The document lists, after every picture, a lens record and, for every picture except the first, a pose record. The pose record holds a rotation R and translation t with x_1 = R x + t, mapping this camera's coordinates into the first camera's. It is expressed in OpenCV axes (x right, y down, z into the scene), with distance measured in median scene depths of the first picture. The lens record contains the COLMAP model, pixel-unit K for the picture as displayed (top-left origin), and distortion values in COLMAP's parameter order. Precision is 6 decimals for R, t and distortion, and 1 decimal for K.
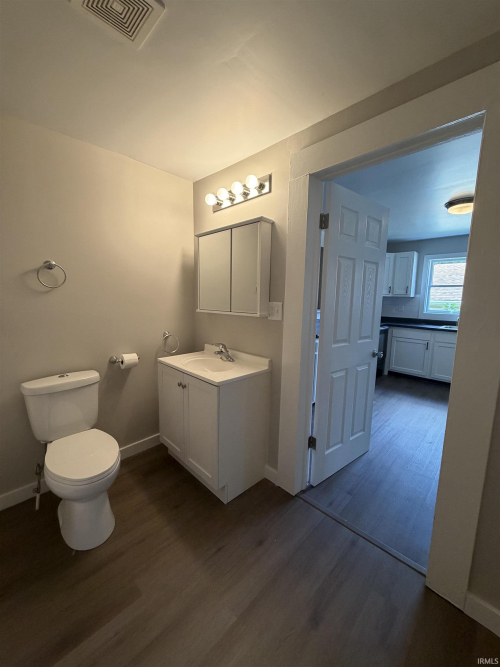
lens RADIAL K [[270.3, 0, 250.0], [0, 270.3, 333.5], [0, 0, 1]] dist [0.000712, 0.000070]
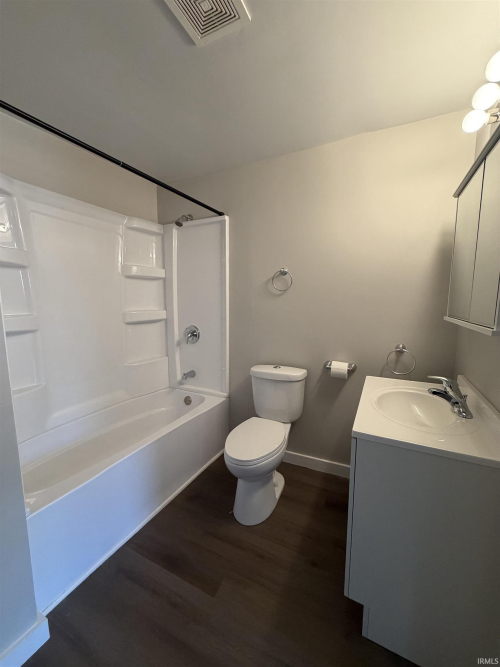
lens RADIAL K [[270.3, 0, 250.0], [0, 270.3, 333.5], [0, 0, 1]] dist [0.000712, 0.000070]
pose [[0.345163, 0.089822, -0.934235, 0.327852], [-0.125946, 0.990839, 0.048732, -0.026278], [0.930054, 0.100843, 0.353314, 0.470080]]
